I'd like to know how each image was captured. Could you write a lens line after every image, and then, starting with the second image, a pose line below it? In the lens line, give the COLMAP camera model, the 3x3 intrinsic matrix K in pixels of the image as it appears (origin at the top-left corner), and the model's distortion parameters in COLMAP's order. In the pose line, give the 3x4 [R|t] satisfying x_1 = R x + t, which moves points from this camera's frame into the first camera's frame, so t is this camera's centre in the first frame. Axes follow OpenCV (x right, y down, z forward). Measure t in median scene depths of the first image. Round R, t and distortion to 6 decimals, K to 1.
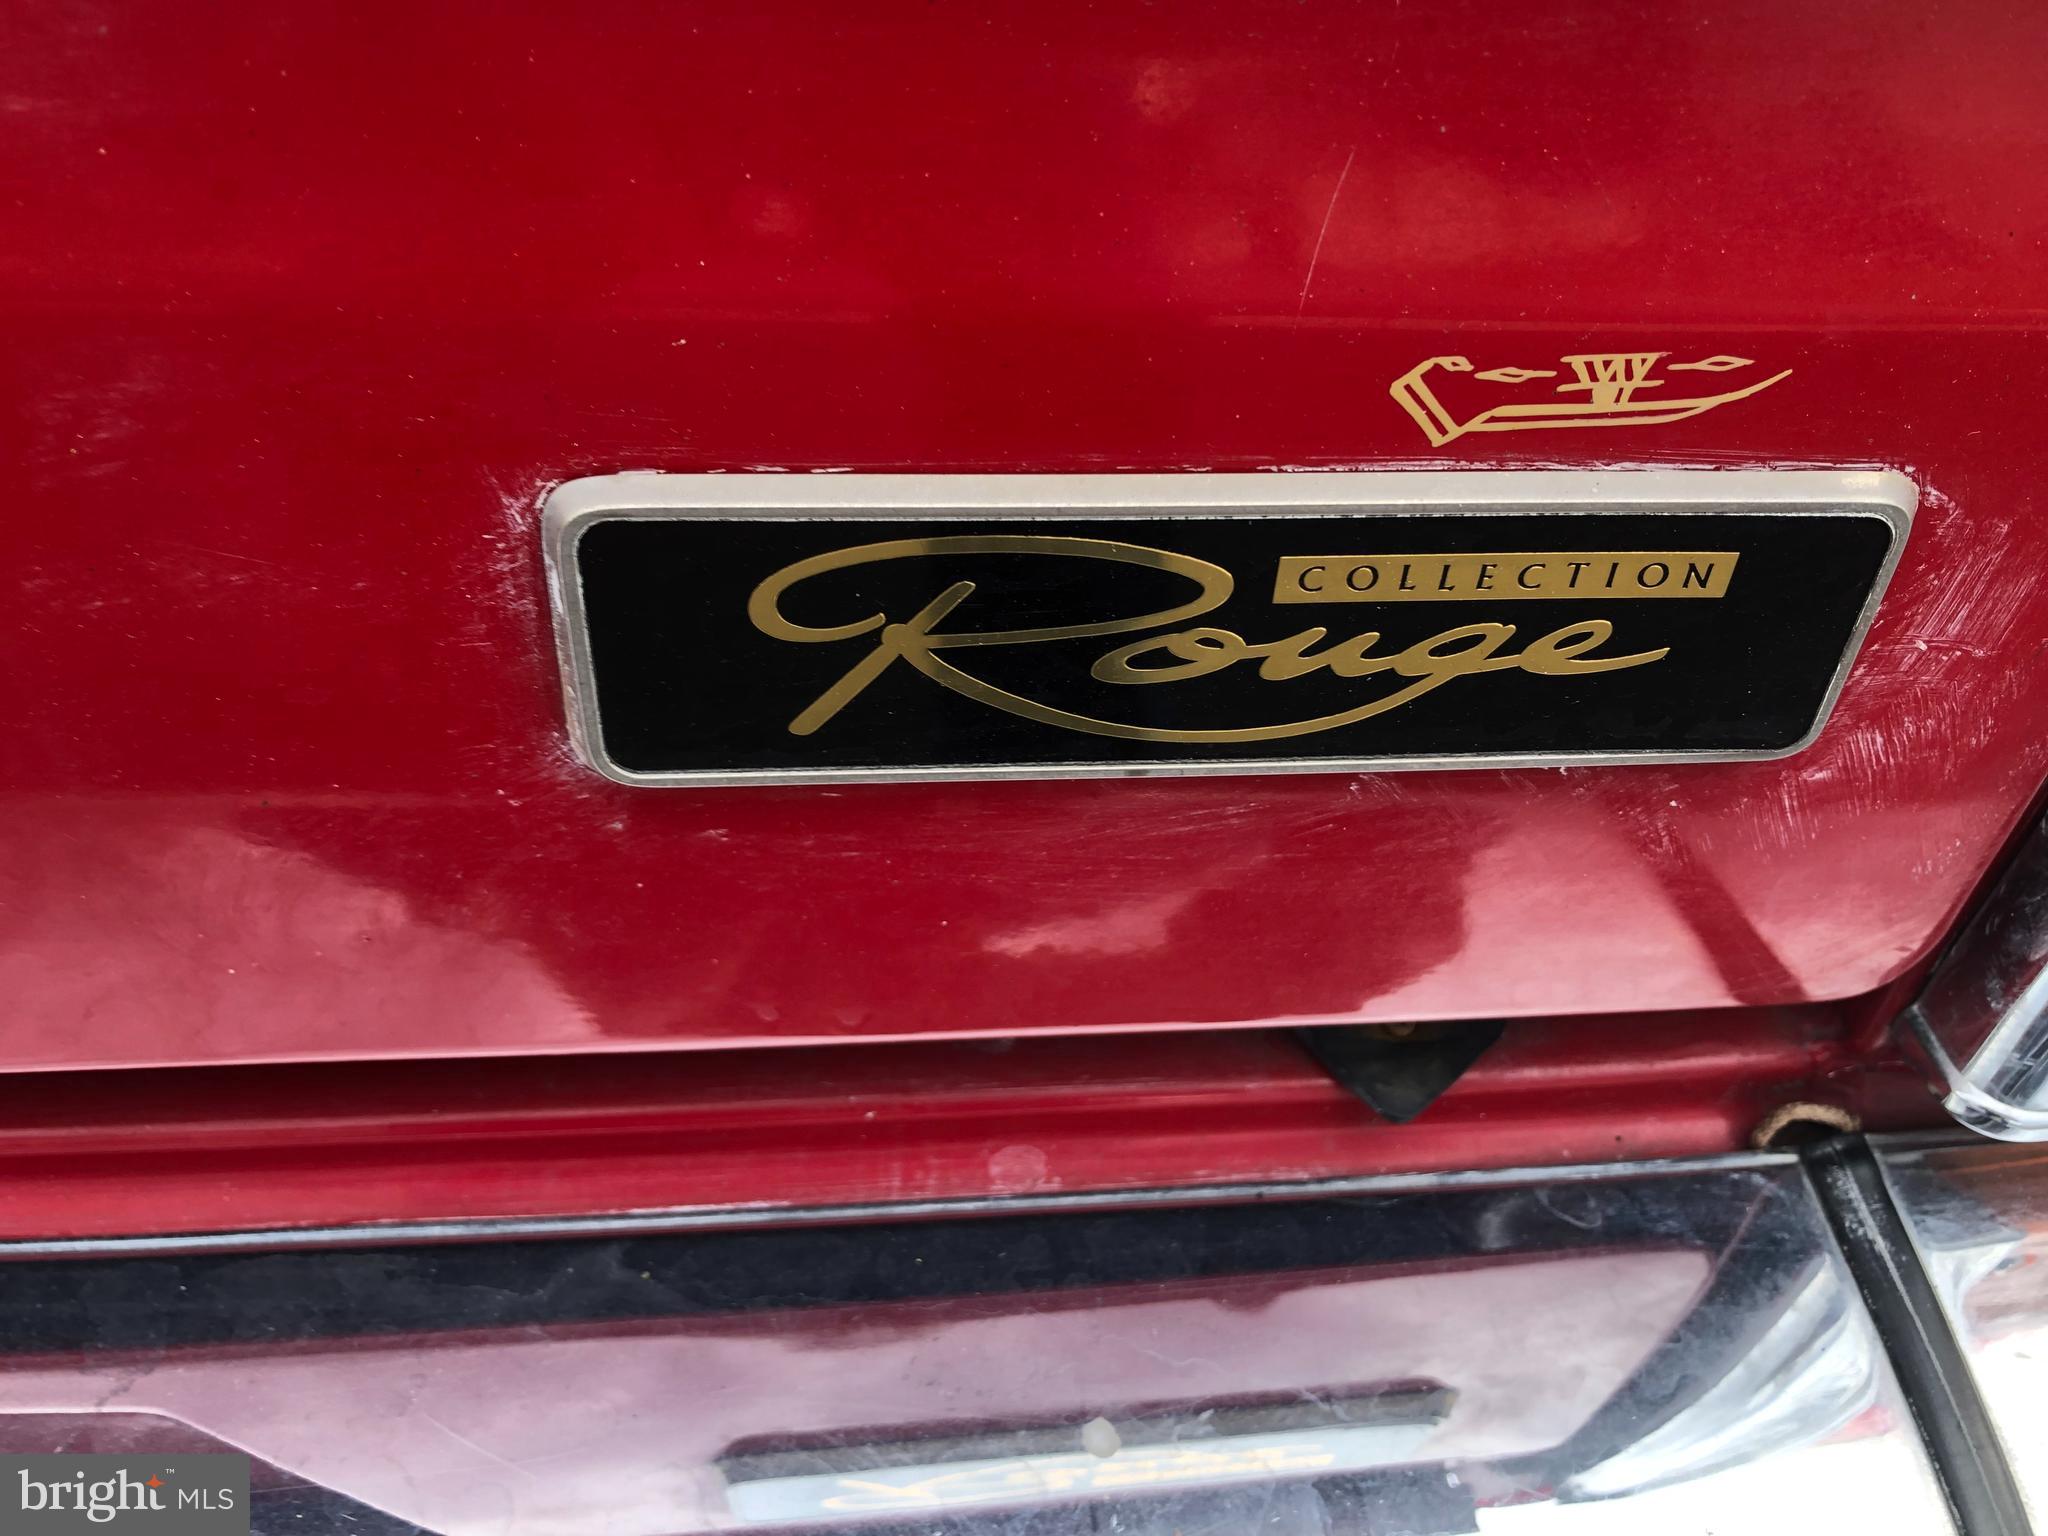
lens RADIAL K [[1678.4, 0, 1030.1], [0, 1678.4, 764.7], [0, 0, 1]] dist [0.009848, -0.050182]
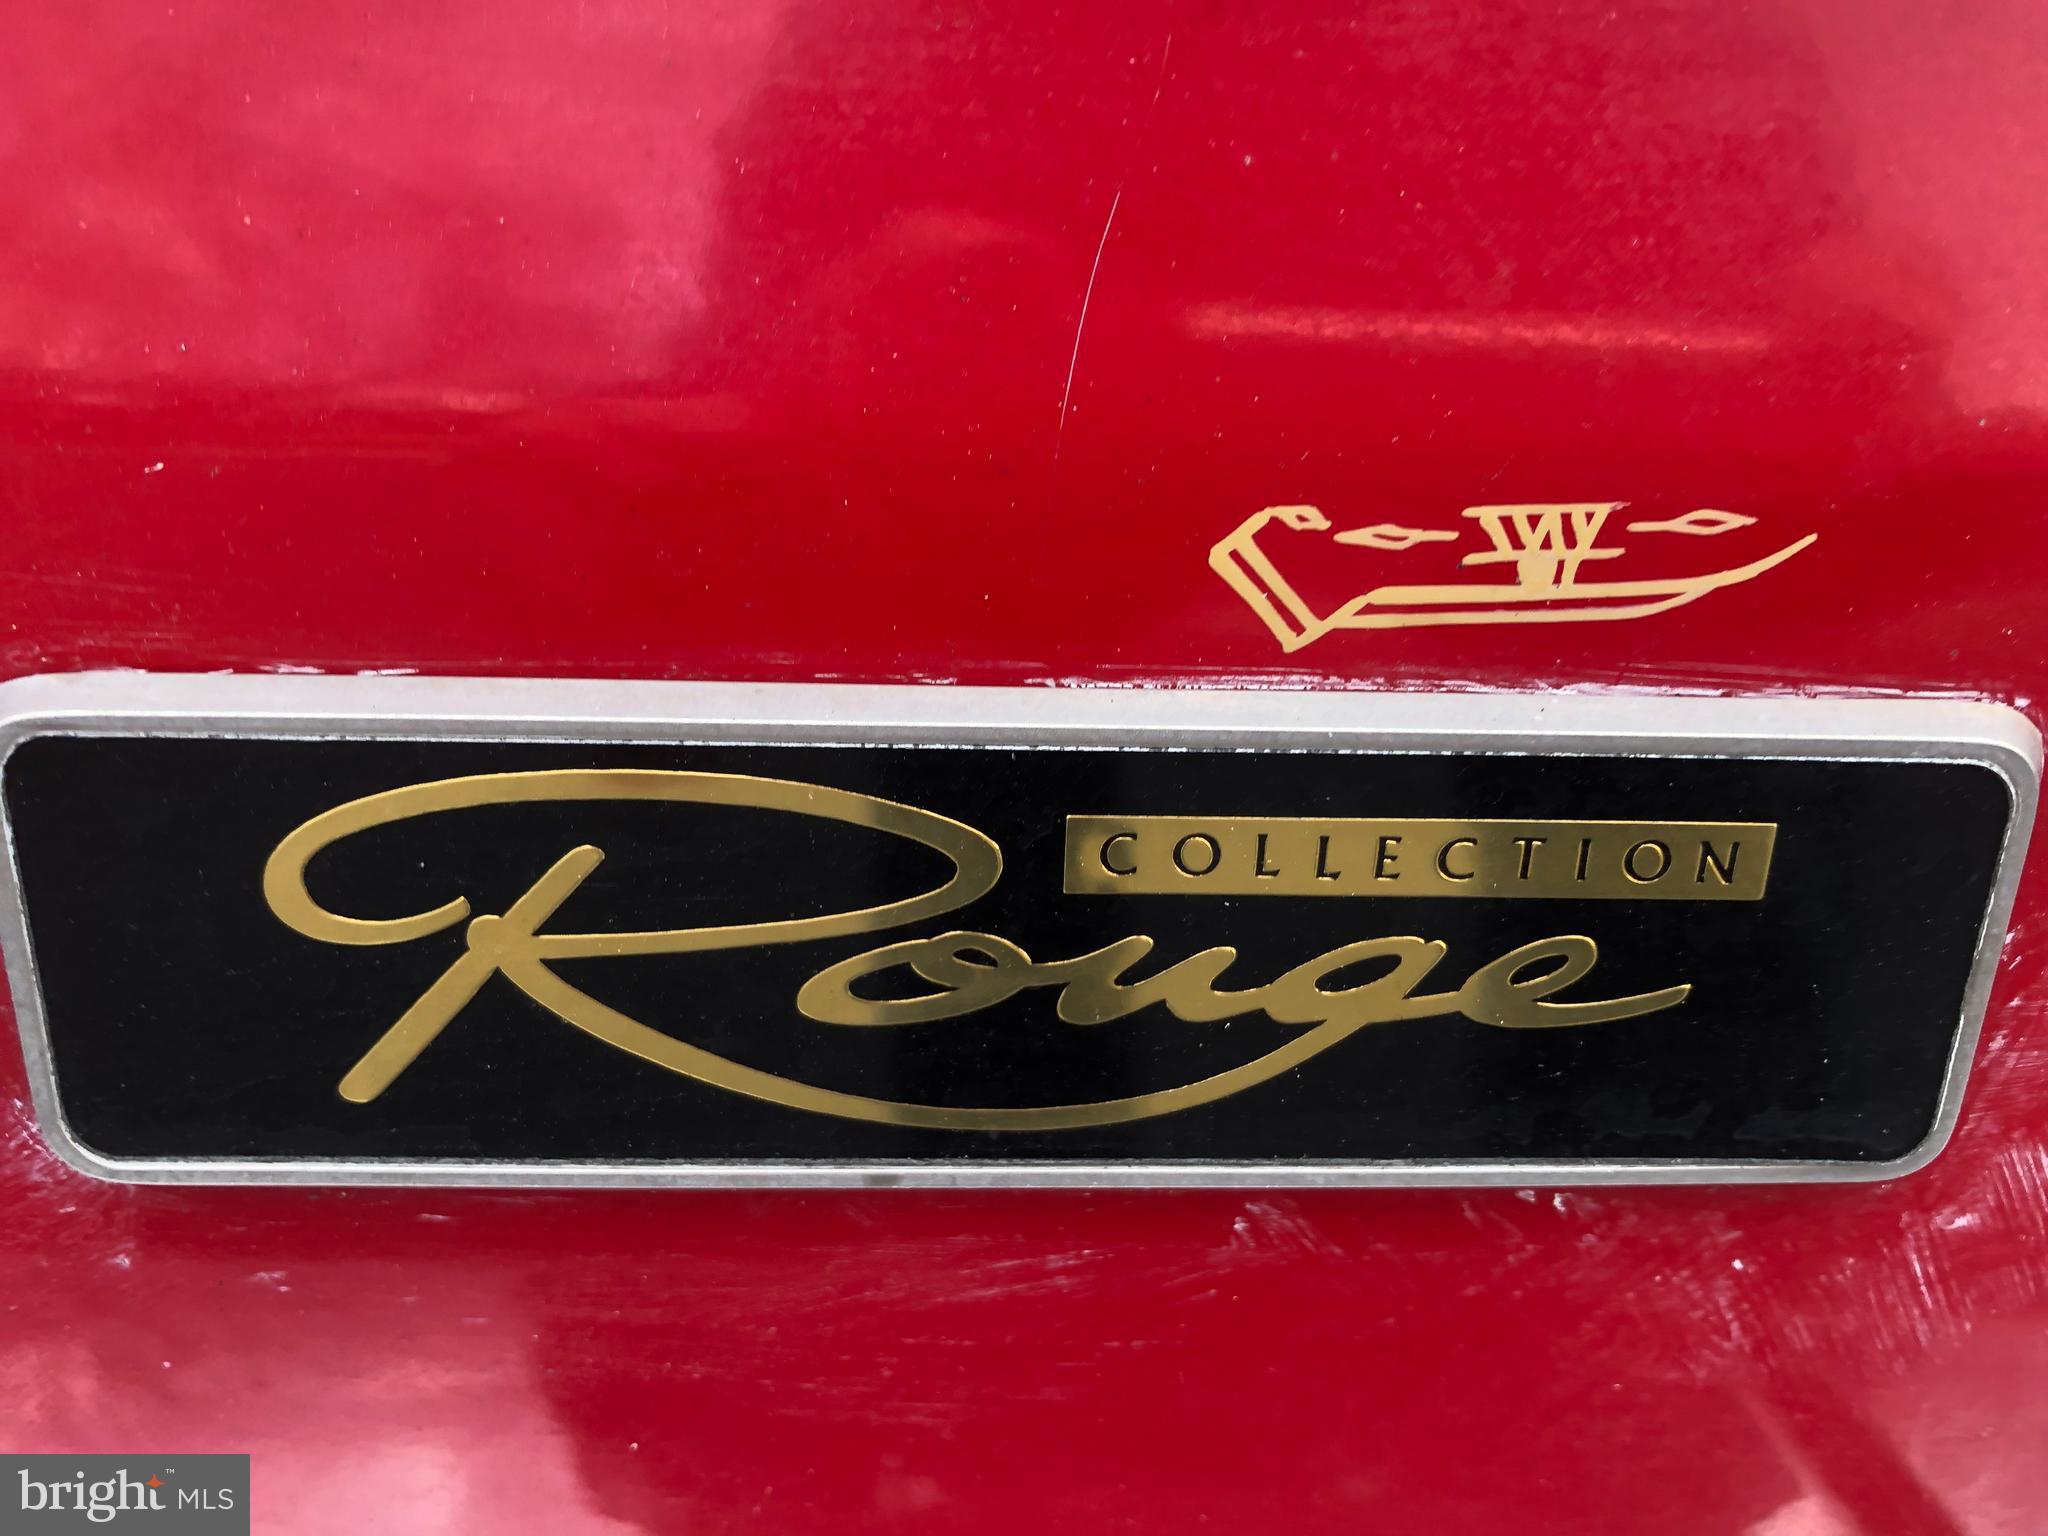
lens RADIAL K [[1678.4, 0, 1072.0], [0, 1678.4, 801.4], [0, 0, 1]] dist [0.009848, -0.050182]
pose [[0.999171, 0.007207, -0.040069, 0.175348], [-0.020301, 0.941308, -0.336938, 0.090924], [0.035289, 0.337472, 0.940674, 0.374845]]
